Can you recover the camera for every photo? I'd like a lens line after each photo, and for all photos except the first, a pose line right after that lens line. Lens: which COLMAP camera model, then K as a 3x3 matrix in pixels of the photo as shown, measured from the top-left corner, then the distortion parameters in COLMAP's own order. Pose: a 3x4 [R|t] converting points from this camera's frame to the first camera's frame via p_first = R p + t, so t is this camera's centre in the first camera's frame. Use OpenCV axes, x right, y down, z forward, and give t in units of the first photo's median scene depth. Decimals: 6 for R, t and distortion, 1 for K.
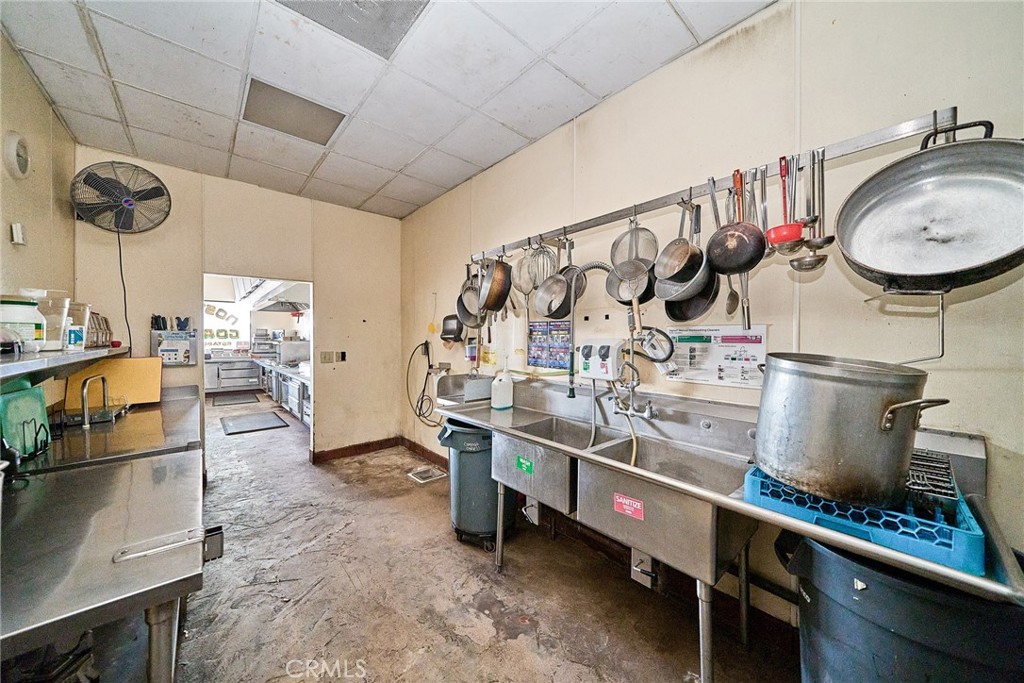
lens RADIAL K [[351.8, 0, 502.0], [0, 351.8, 340.4], [0, 0, 1]] dist [-0.000277, -0.000714]
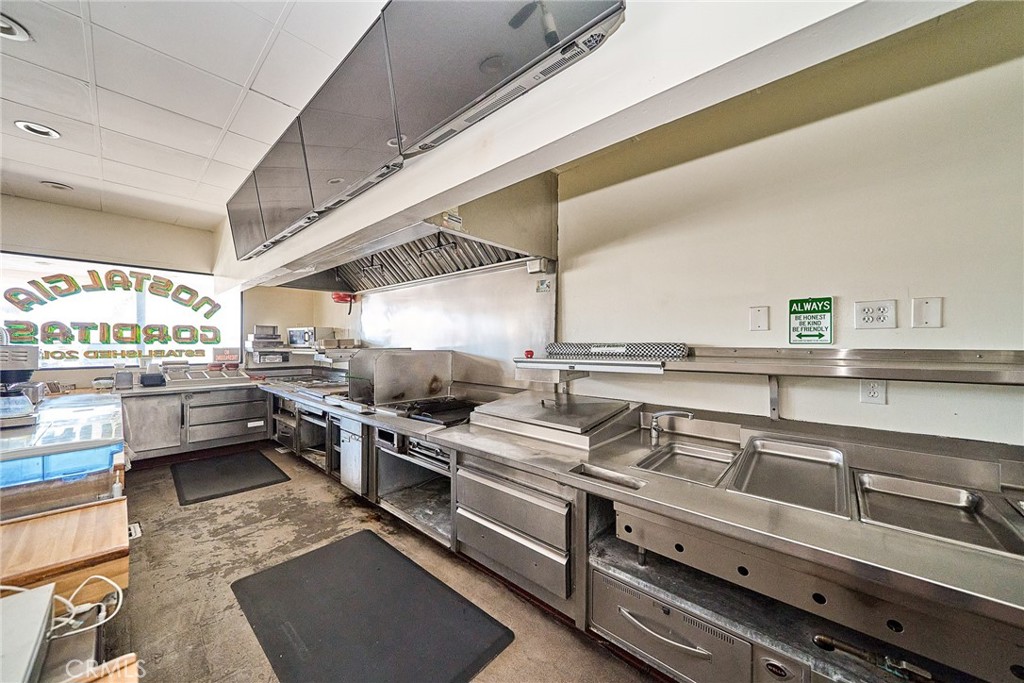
lens RADIAL K [[351.8, 0, 503.1], [0, 351.8, 340.9], [0, 0, 1]] dist [-0.000277, -0.000714]
pose [[0.991263, -0.001930, 0.131887, -0.415861], [0.002710, 0.999980, -0.005735, -0.004902], [-0.131873, 0.006043, 0.991248, 0.442587]]
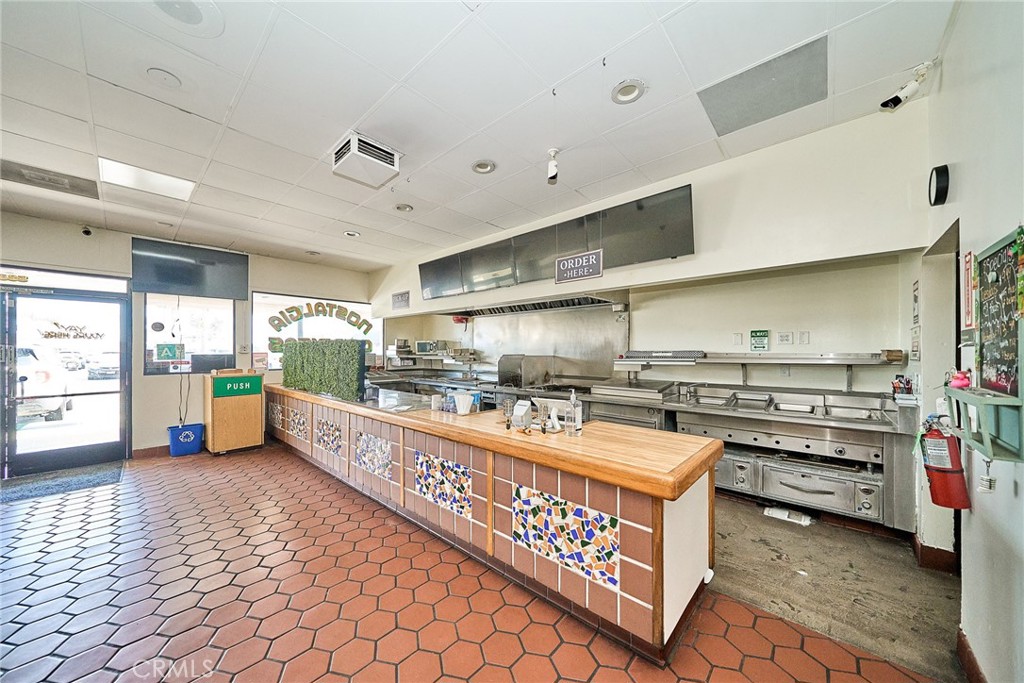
lens RADIAL K [[351.8, 0, 508.8], [0, 351.8, 349.2], [0, 0, 1]] dist [-0.000277, -0.000714]
pose [[0.990589, -0.000078, 0.136872, -0.589380], [0.001783, 0.999922, -0.012337, -0.001036], [-0.136861, 0.012465, 0.990512, 0.224677]]
